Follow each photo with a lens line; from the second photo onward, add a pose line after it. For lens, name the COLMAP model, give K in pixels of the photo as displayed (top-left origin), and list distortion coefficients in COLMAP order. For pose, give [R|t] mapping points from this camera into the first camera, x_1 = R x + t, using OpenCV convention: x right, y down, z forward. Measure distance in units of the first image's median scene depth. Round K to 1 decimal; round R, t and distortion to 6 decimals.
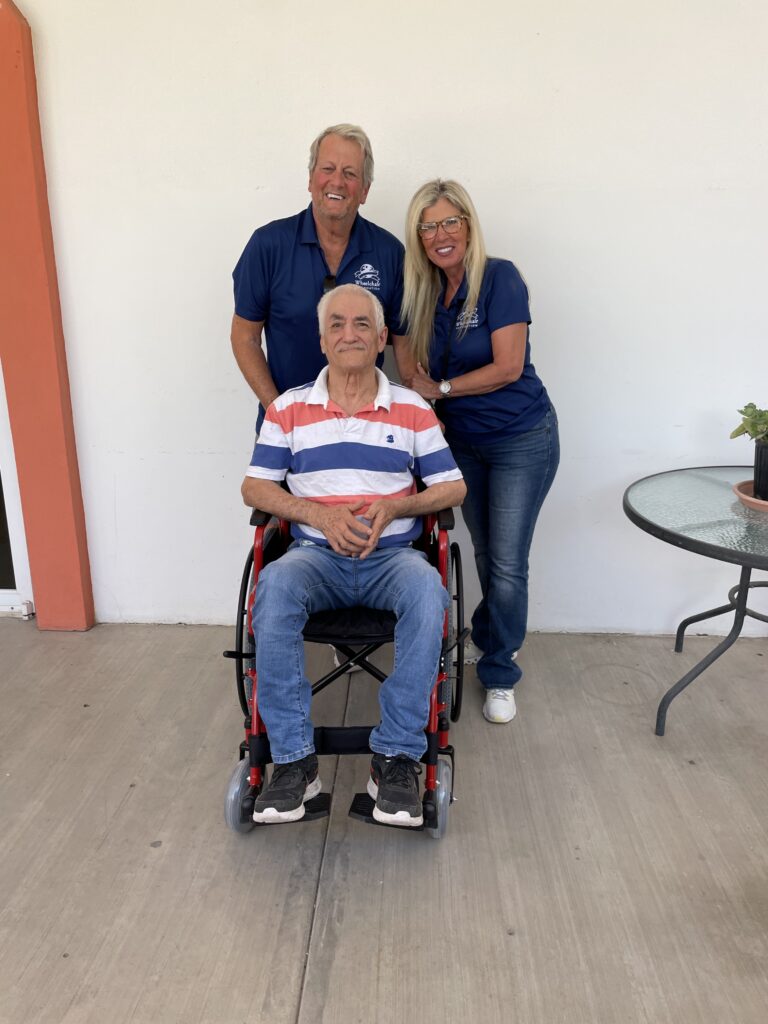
lens RADIAL K [[792.0, 0, 384.0], [0, 792.0, 512.0], [0, 0, 1]] dist [0.107927, -0.188369]
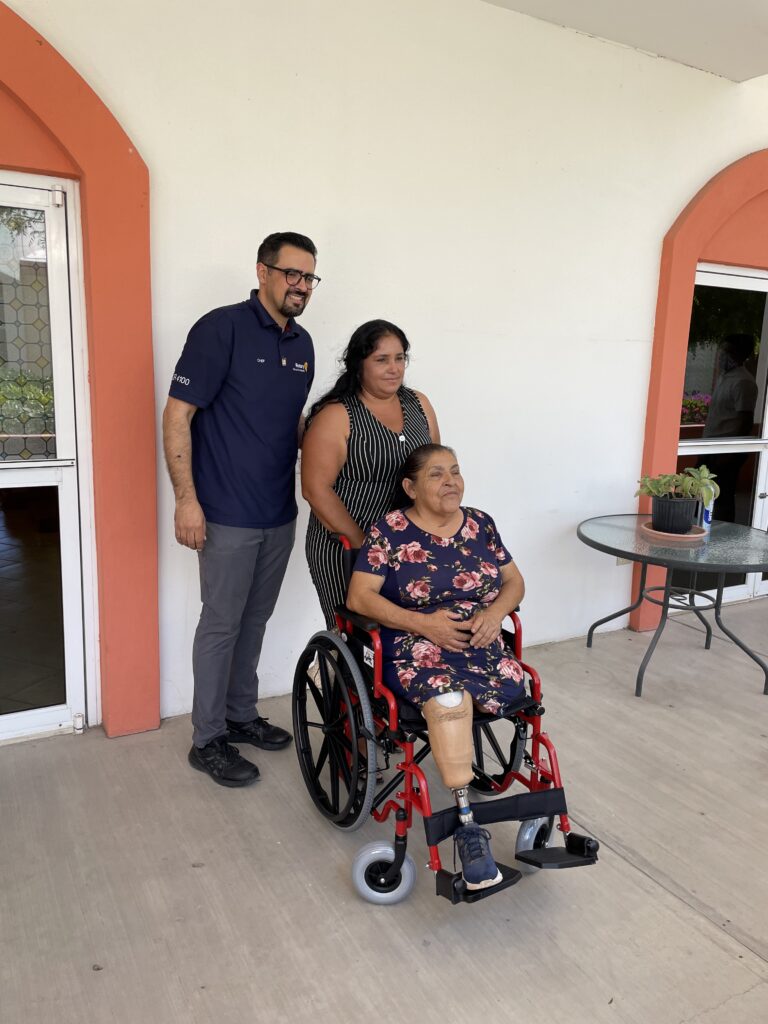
lens RADIAL K [[792.0, 0, 384.0], [0, 792.0, 512.0], [0, 0, 1]] dist [0.107927, -0.188369]
pose [[0.842098, -0.077103, 0.533784, -0.804069], [0.127079, 0.990228, -0.057445, -0.034986], [-0.524139, 0.116208, 0.843667, -0.048089]]
